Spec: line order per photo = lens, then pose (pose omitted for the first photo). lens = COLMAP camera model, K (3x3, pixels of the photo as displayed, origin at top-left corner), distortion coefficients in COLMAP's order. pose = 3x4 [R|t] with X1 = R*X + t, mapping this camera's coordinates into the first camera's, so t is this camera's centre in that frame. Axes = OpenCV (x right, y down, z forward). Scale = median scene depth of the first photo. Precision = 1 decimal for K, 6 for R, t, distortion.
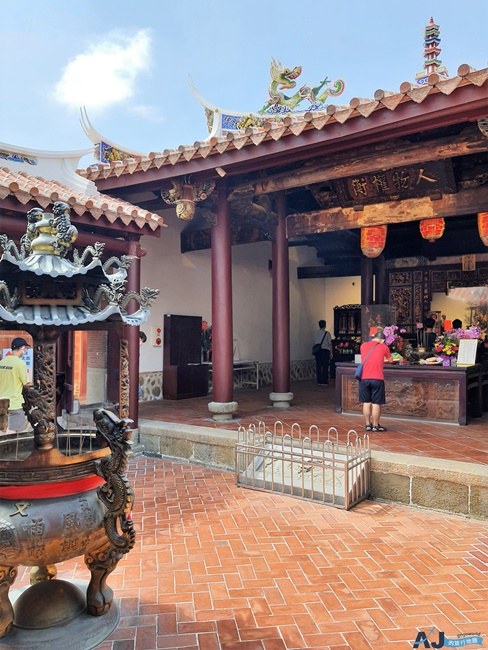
lens RADIAL K [[498.9, 0, 240.0], [0, 498.9, 325.3], [0, 0, 1]] dist [0.048885, -0.106226]
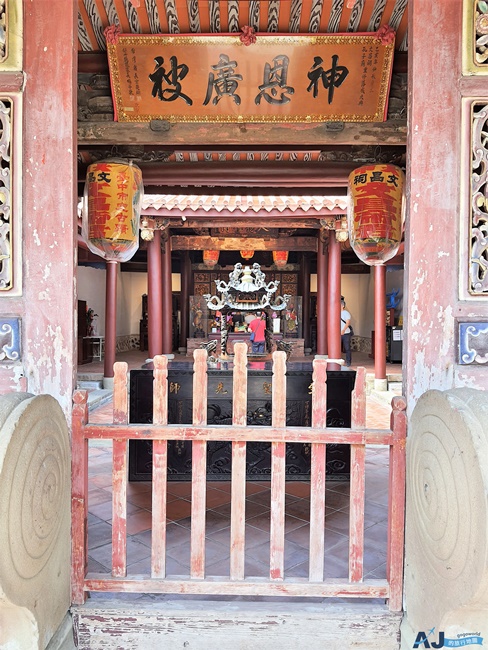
lens RADIAL K [[498.9, 0, 246.6], [0, 498.9, 324.3], [0, 0, 1]] dist [0.048885, -0.106226]
pose [[0.804534, -0.005456, 0.593882, -0.638341], [-0.013011, 0.999556, 0.026808, 0.001331], [-0.593765, -0.029295, 0.804105, -0.349978]]
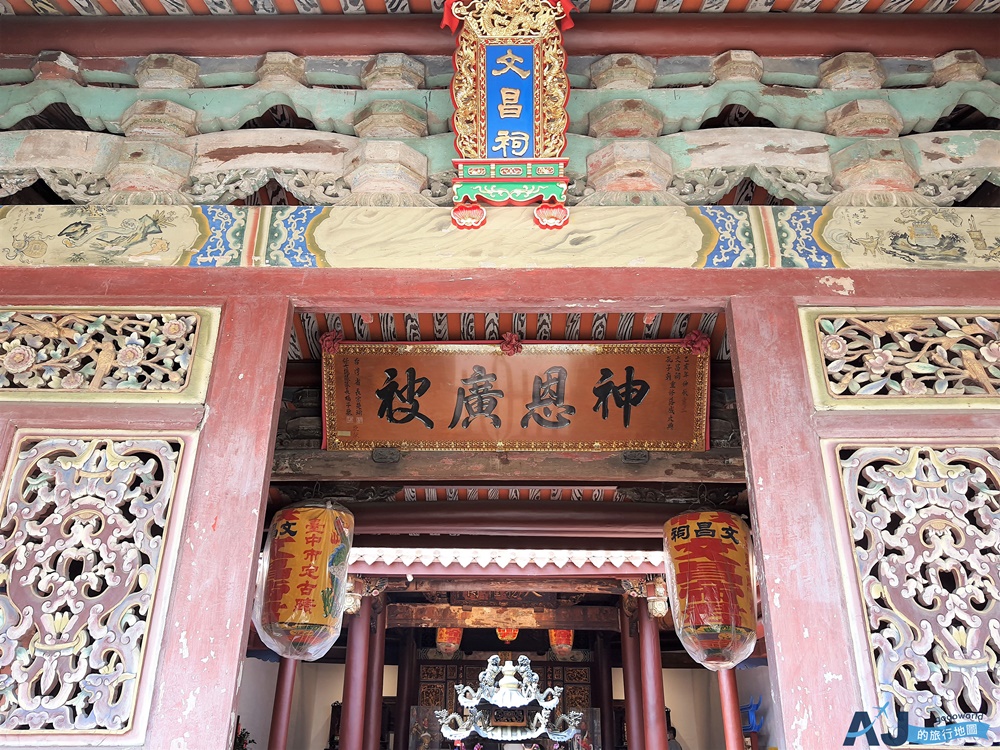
lens RADIAL K [[767.5, 0, 492.0], [0, 767.5, 378.3], [0, 0, 1]] dist [0.048885, -0.106226]
pose [[0.813578, 0.254878, 0.522616, -0.643574], [-0.020596, 0.910875, -0.412168, -0.011875], [-0.581091, 0.324567, 0.746317, -0.352085]]
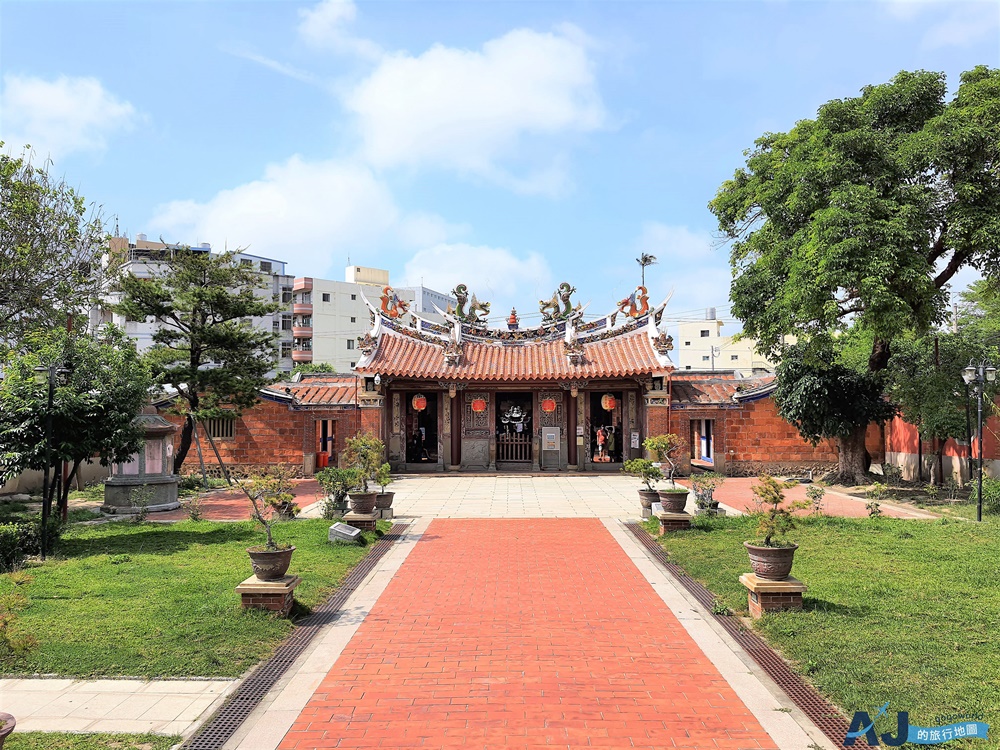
lens RADIAL K [[767.5, 0, 496.5], [0, 767.5, 377.3], [0, 0, 1]] dist [0.048885, -0.106226]
pose [[0.821602, 0.009140, 0.569988, -2.515042], [-0.001653, 0.999905, -0.013651, -0.183463], [-0.570059, 0.010273, 0.821540, -2.924523]]
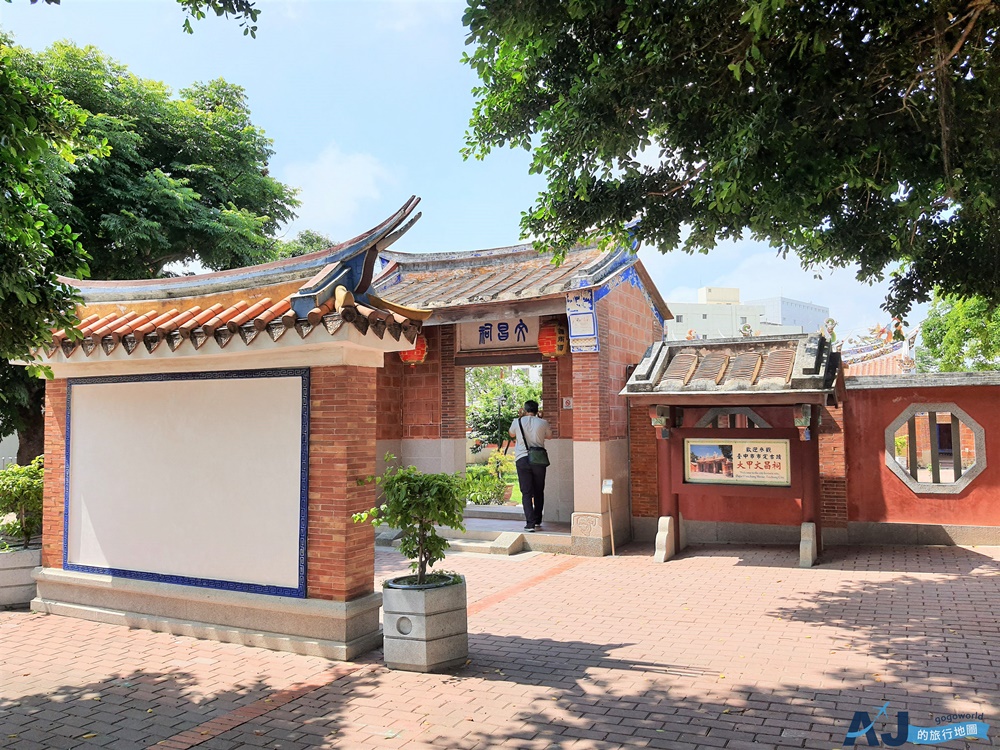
lens RADIAL K [[767.5, 0, 499.2], [0, 767.5, 374.6], [0, 0, 1]] dist [0.048885, -0.106226]
pose [[0.992276, -0.009883, 0.123655, -2.791684], [0.013267, 0.999559, -0.026568, -0.235900], [-0.123338, 0.028004, 0.991970, -4.570295]]
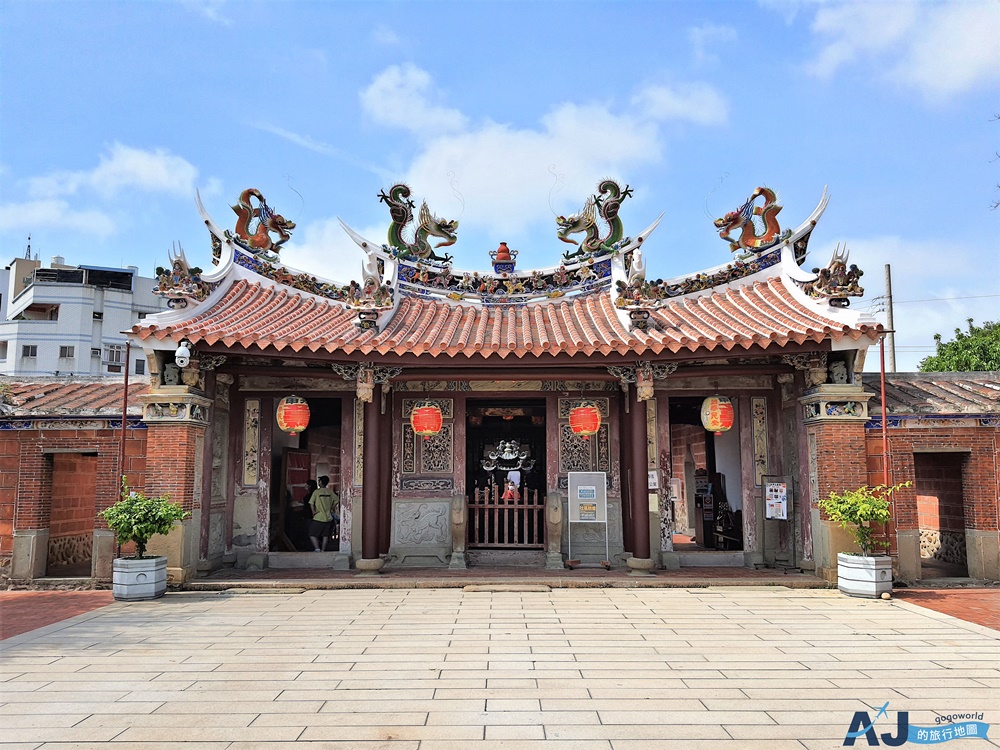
lens RADIAL K [[767.5, 0, 492.9], [0, 767.5, 378.1], [0, 0, 1]] dist [0.048885, -0.106226]
pose [[0.816176, 0.062332, 0.574431, -1.417268], [-0.002865, 0.994589, -0.103853, -0.033799], [-0.577796, 0.083117, 0.811938, -1.407175]]
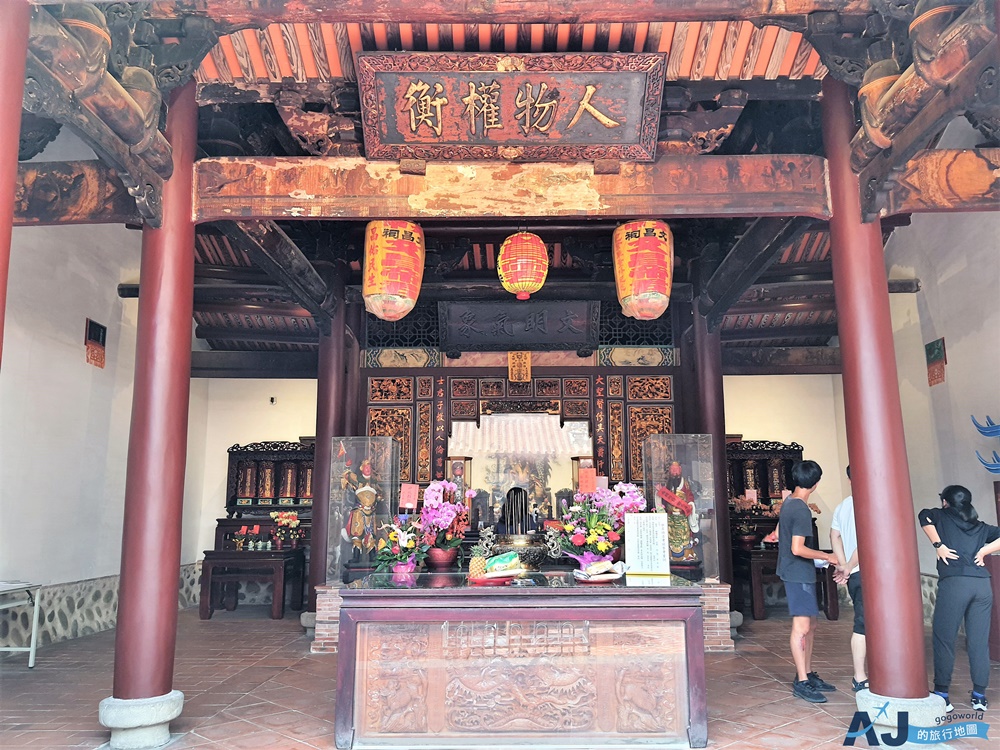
lens RADIAL K [[767.5, 0, 500.0], [0, 767.5, 377.8], [0, 0, 1]] dist [0.048885, -0.106226]
pose [[0.821843, 0.087013, 0.563030, -0.022693], [-0.002226, 0.988751, -0.149557, 0.011085], [-0.569709, 0.121659, 0.812792, 0.485777]]
